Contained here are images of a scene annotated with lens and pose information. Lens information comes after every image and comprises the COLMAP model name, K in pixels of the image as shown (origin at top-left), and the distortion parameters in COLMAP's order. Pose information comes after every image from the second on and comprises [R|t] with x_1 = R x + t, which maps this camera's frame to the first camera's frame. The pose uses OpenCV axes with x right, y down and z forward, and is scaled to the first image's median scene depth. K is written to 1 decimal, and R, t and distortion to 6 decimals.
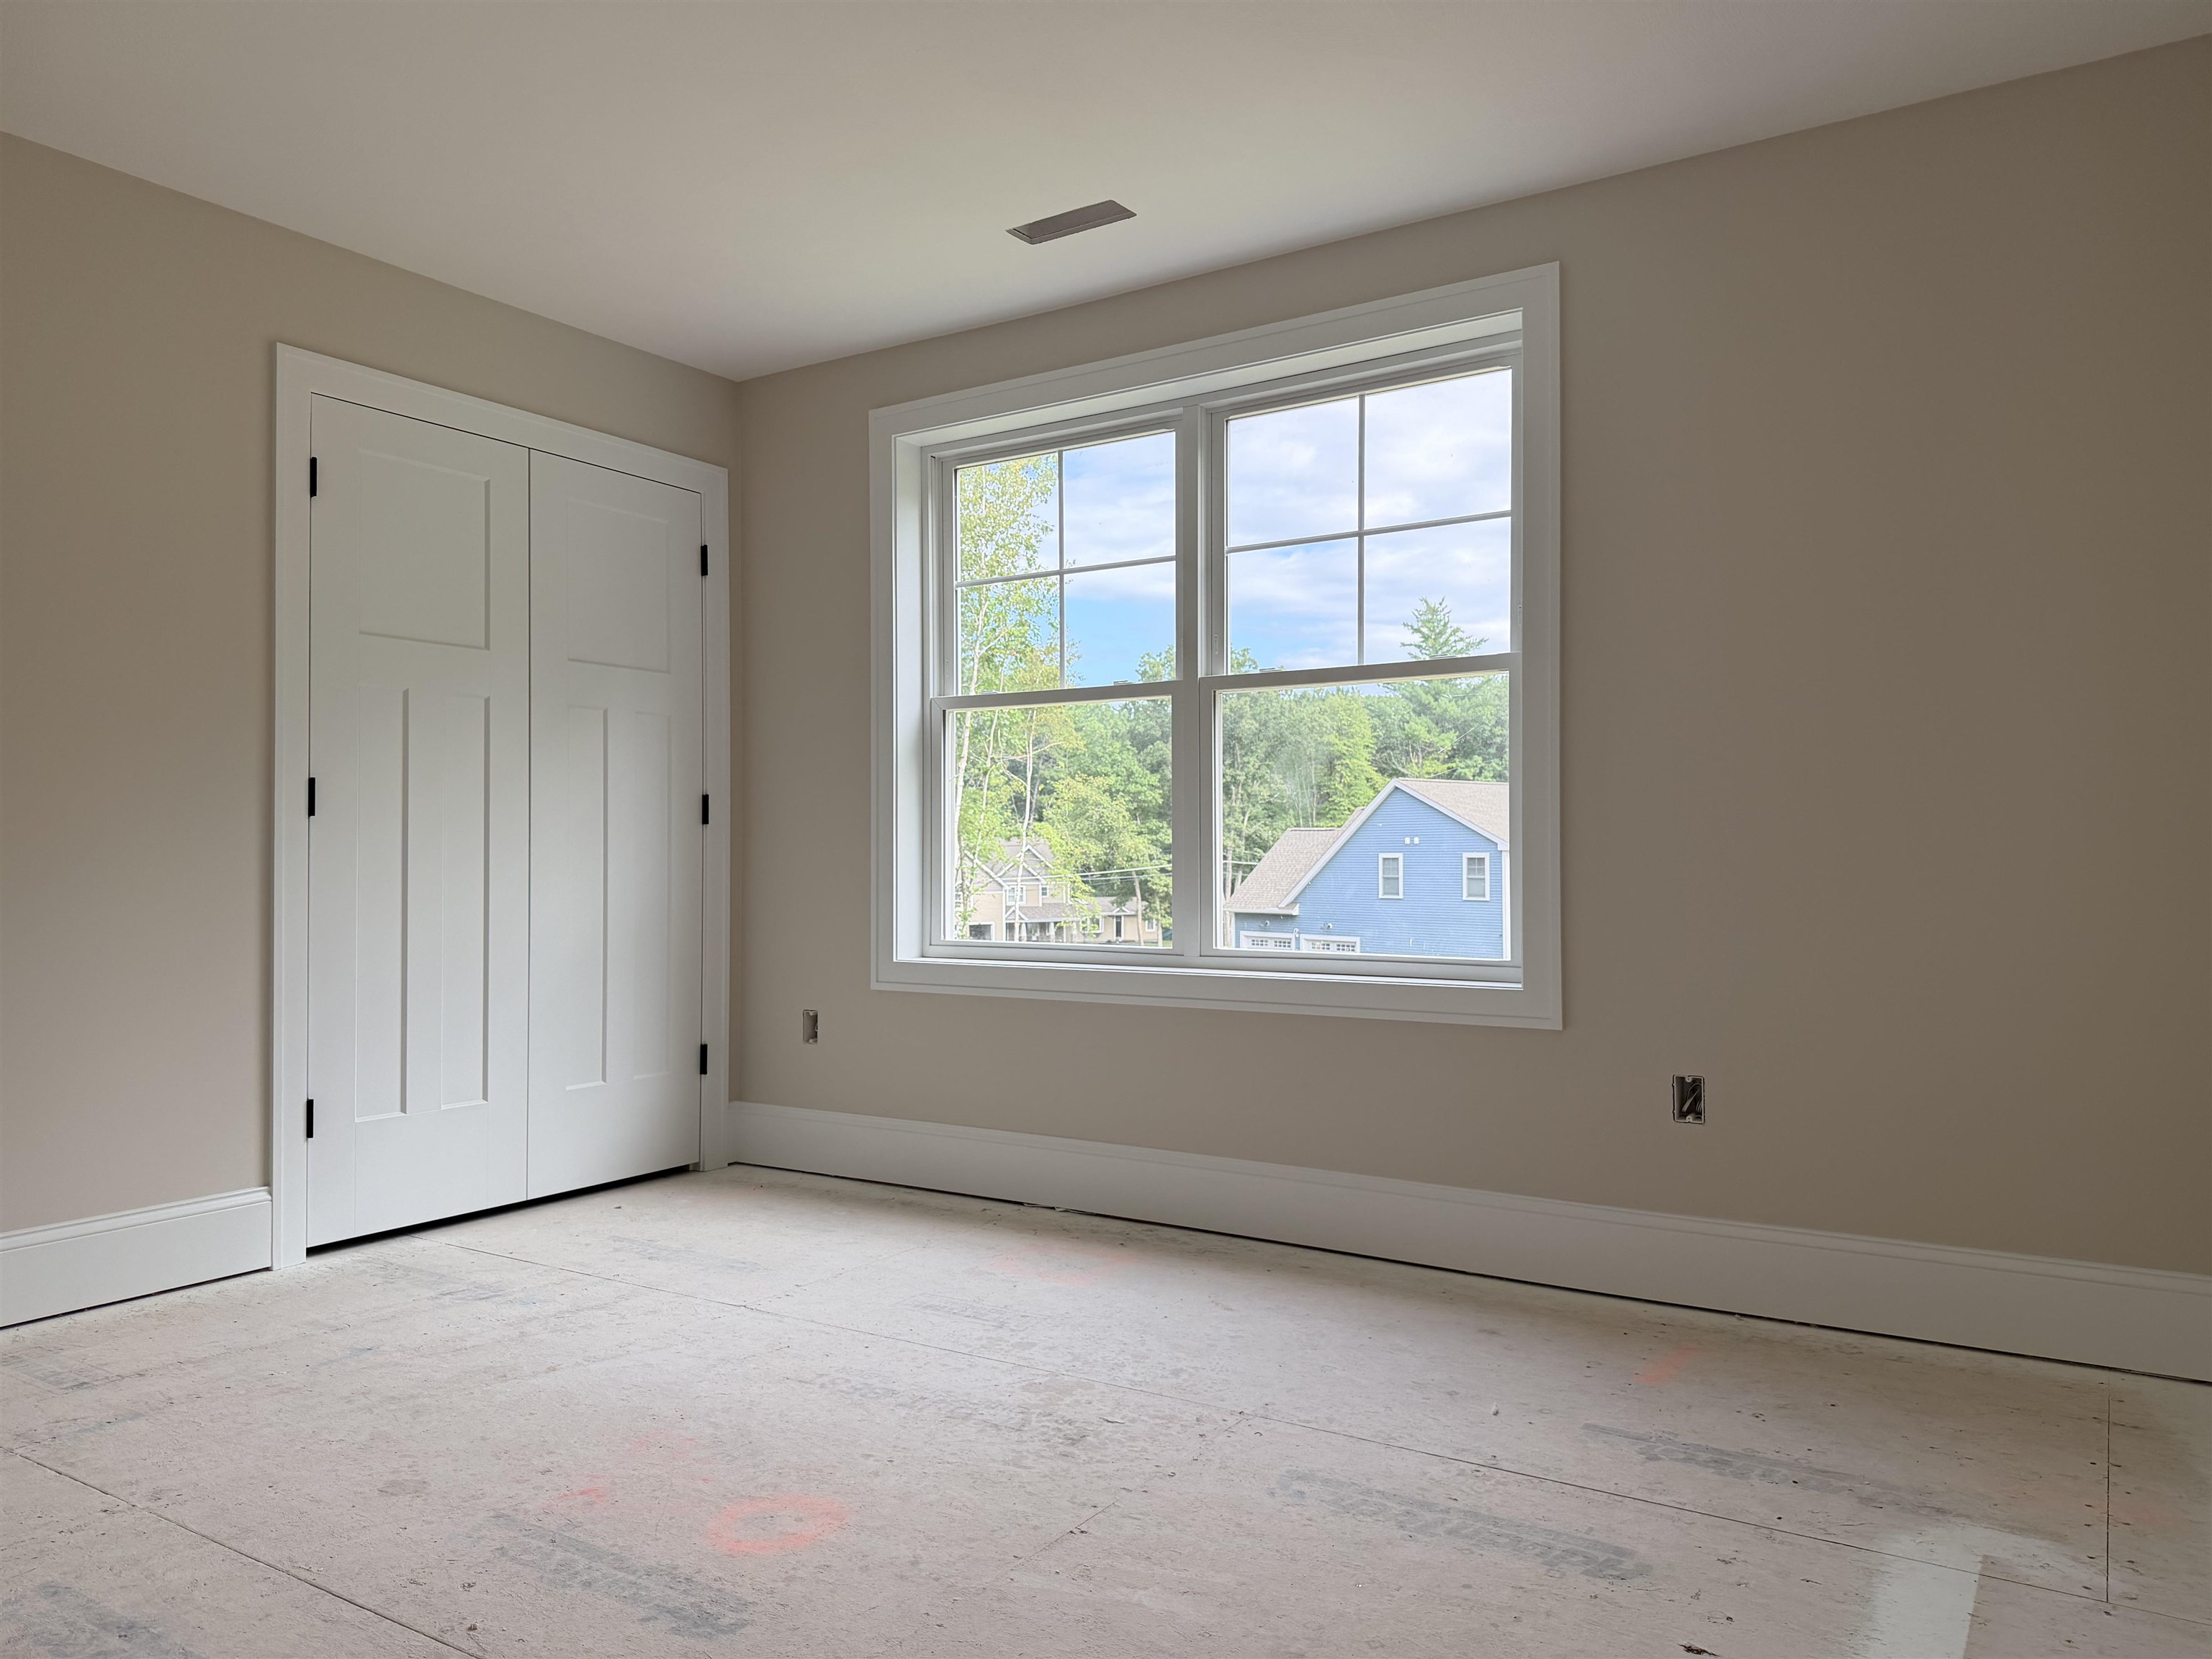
lens RADIAL K [[1548.2, 0, 1106.0], [0, 1548.2, 829.5], [0, 0, 1]] dist [0.030082, -0.044824]
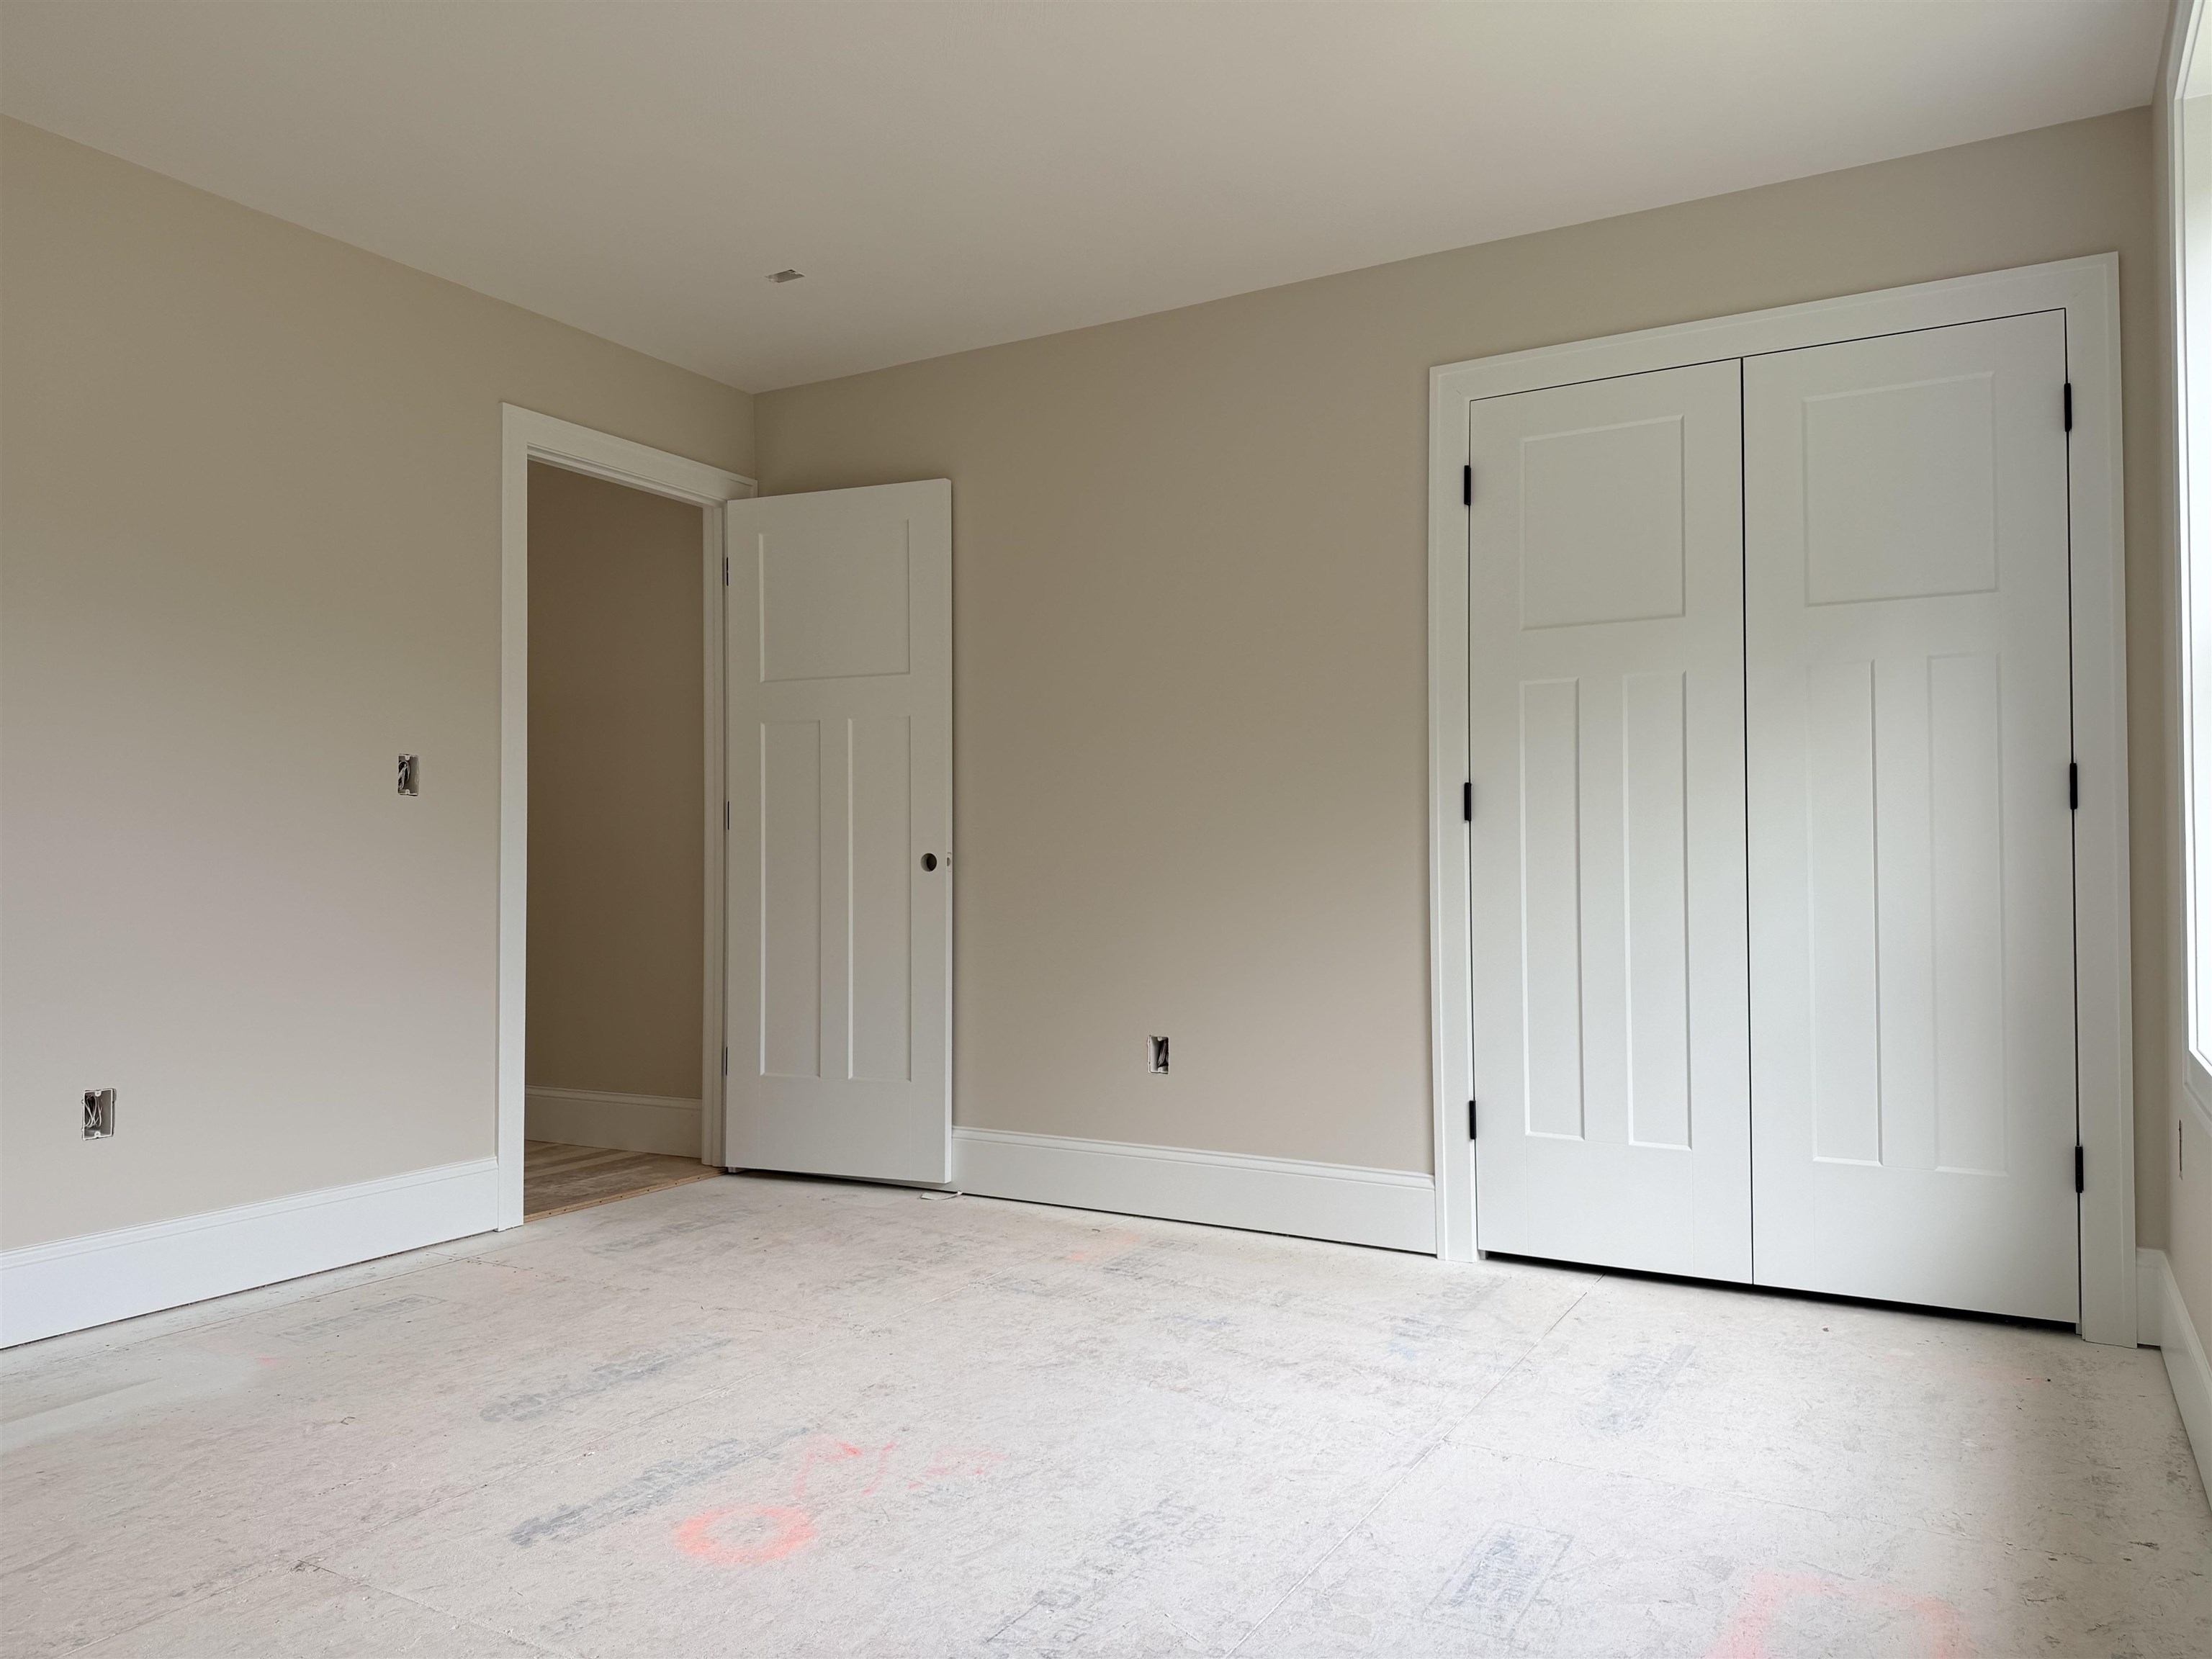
lens RADIAL K [[1551.5, 0, 1106.0], [0, 1551.5, 829.5], [0, 0, 1]] dist [0.100632, -0.151416]
pose [[0.047482, -0.017057, -0.998726, 0.596043], [0.022942, 0.999609, -0.015981, 0.009605], [0.998609, -0.022154, 0.047855, 0.864469]]
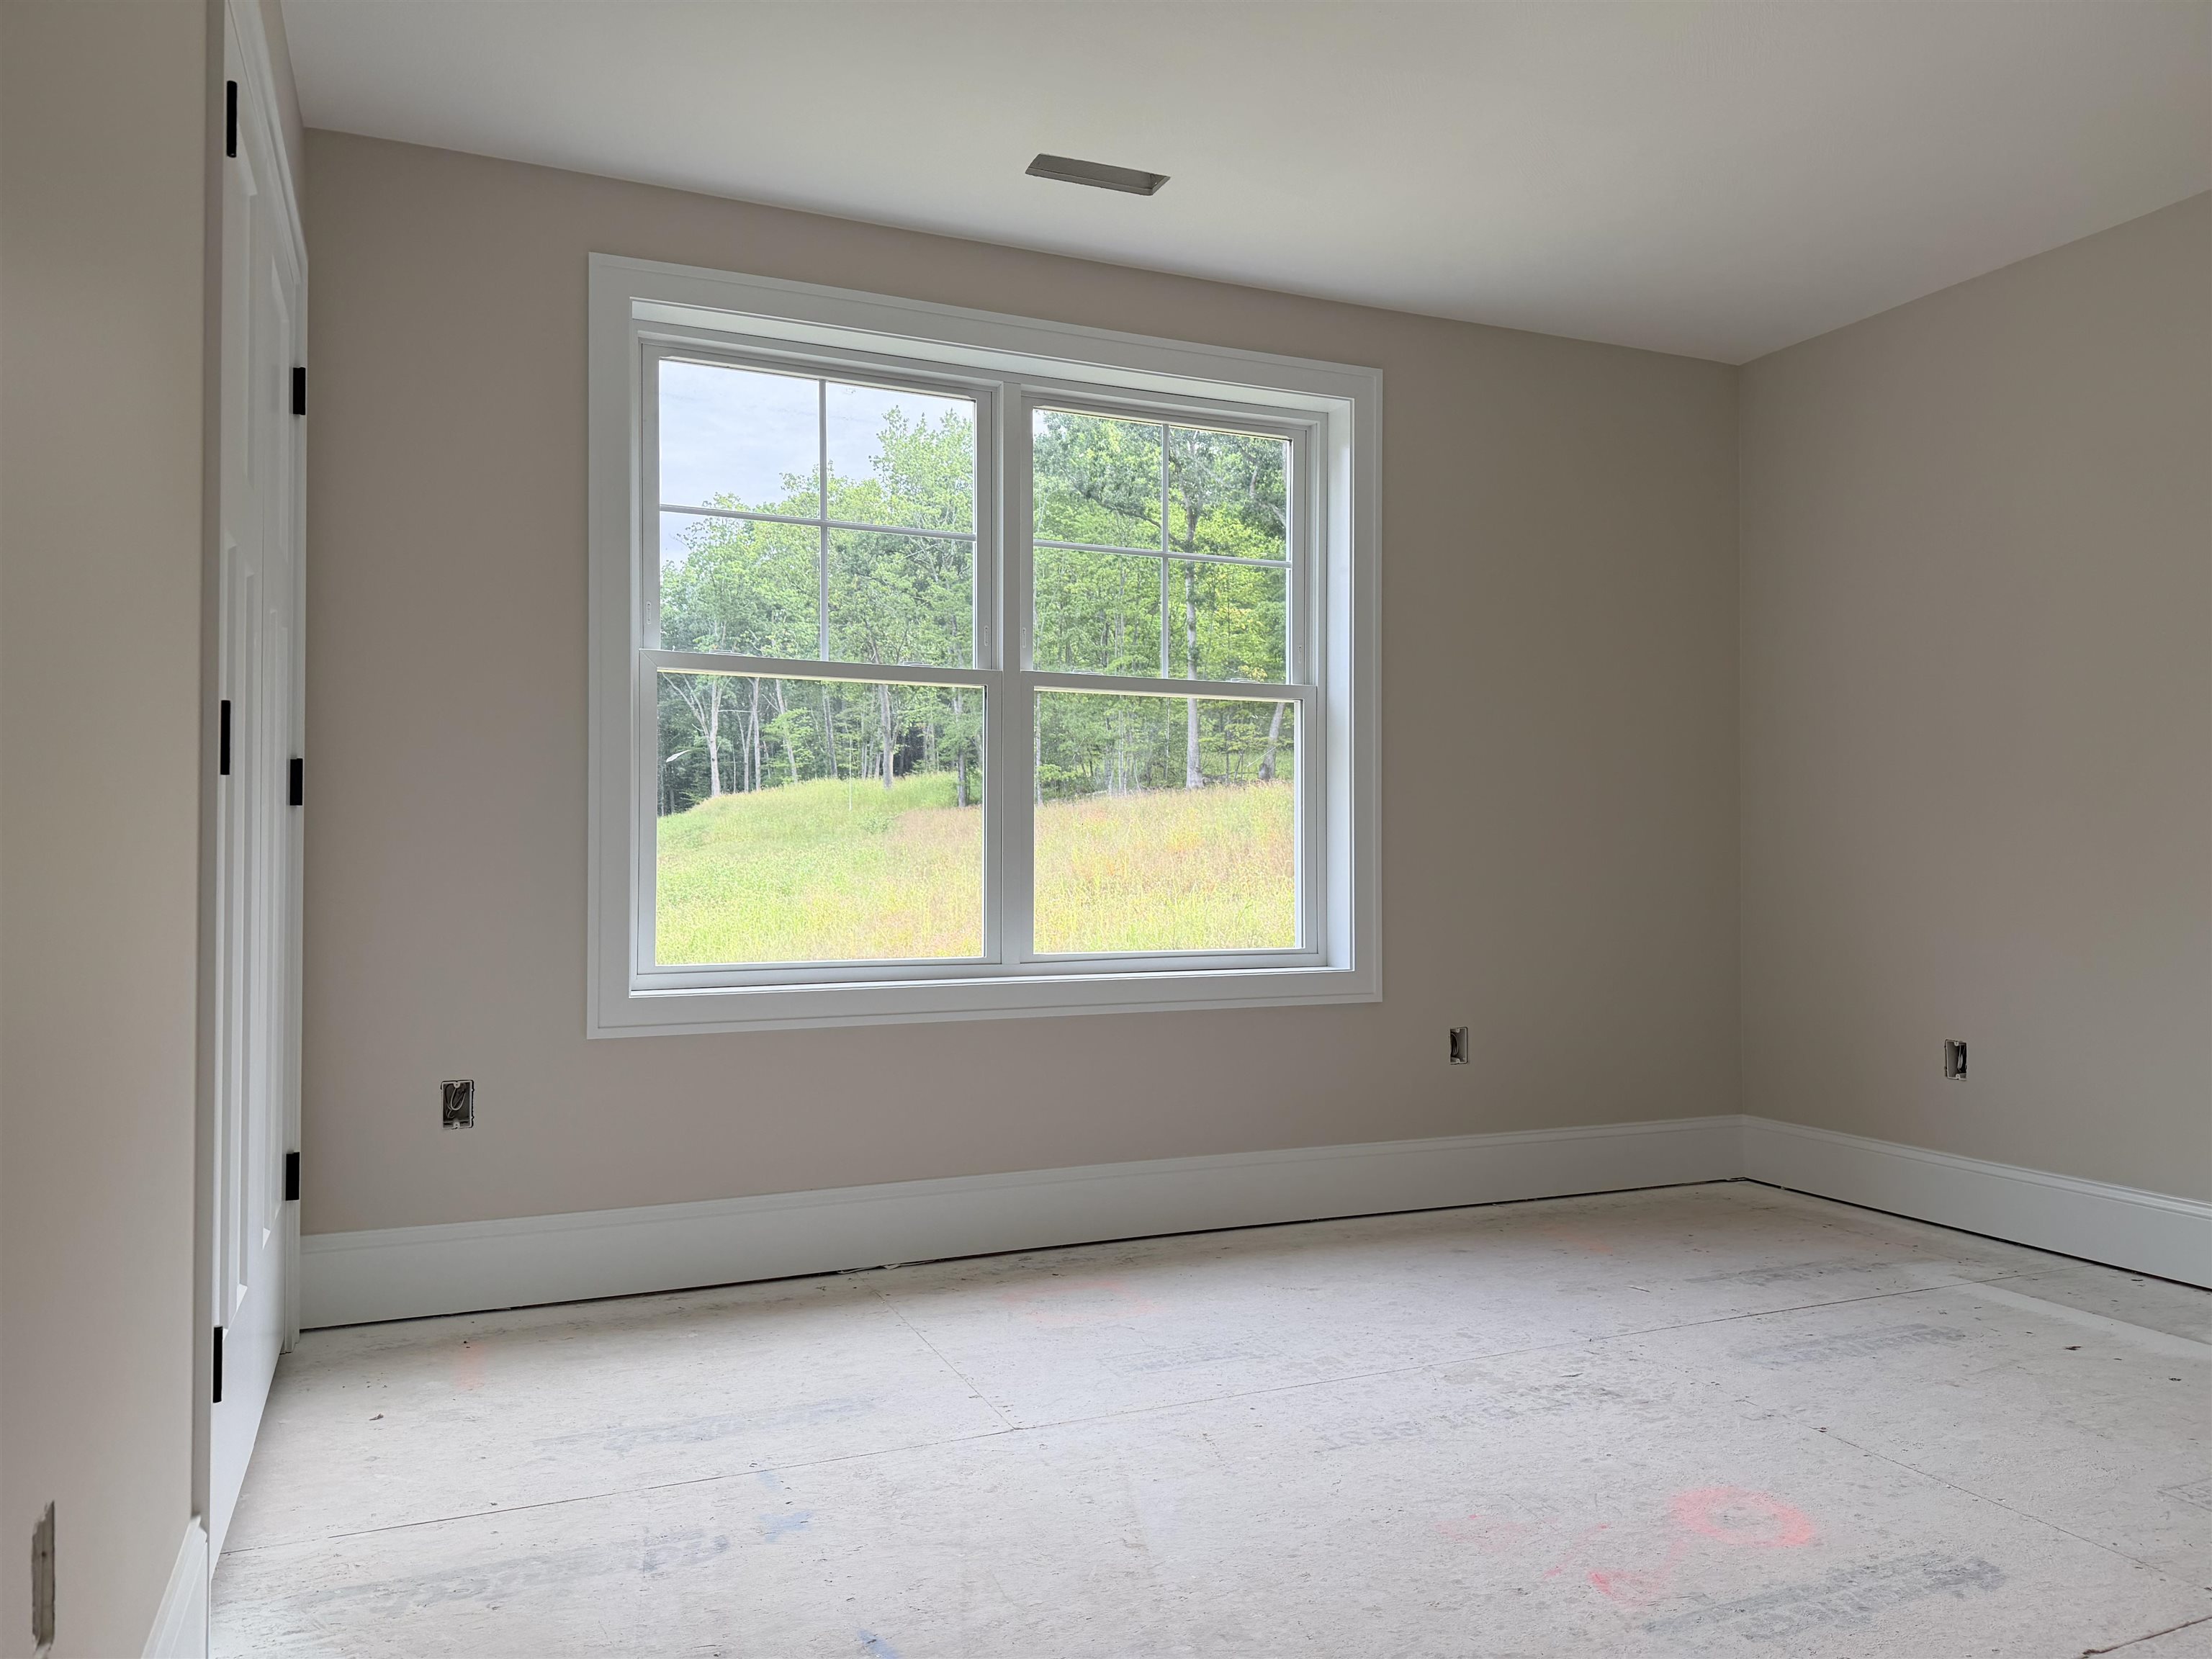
lens RADIAL K [[1556.3, 0, 1106.0], [0, 1556.3, 829.5], [0, 0, 1]] dist [0.003639, -0.008288]
pose [[0.559867, 0.015103, 0.828445, -0.936908], [-0.016447, 0.999839, -0.007113, 0.007506], [-0.828419, -0.009643, 0.560026, 0.564176]]
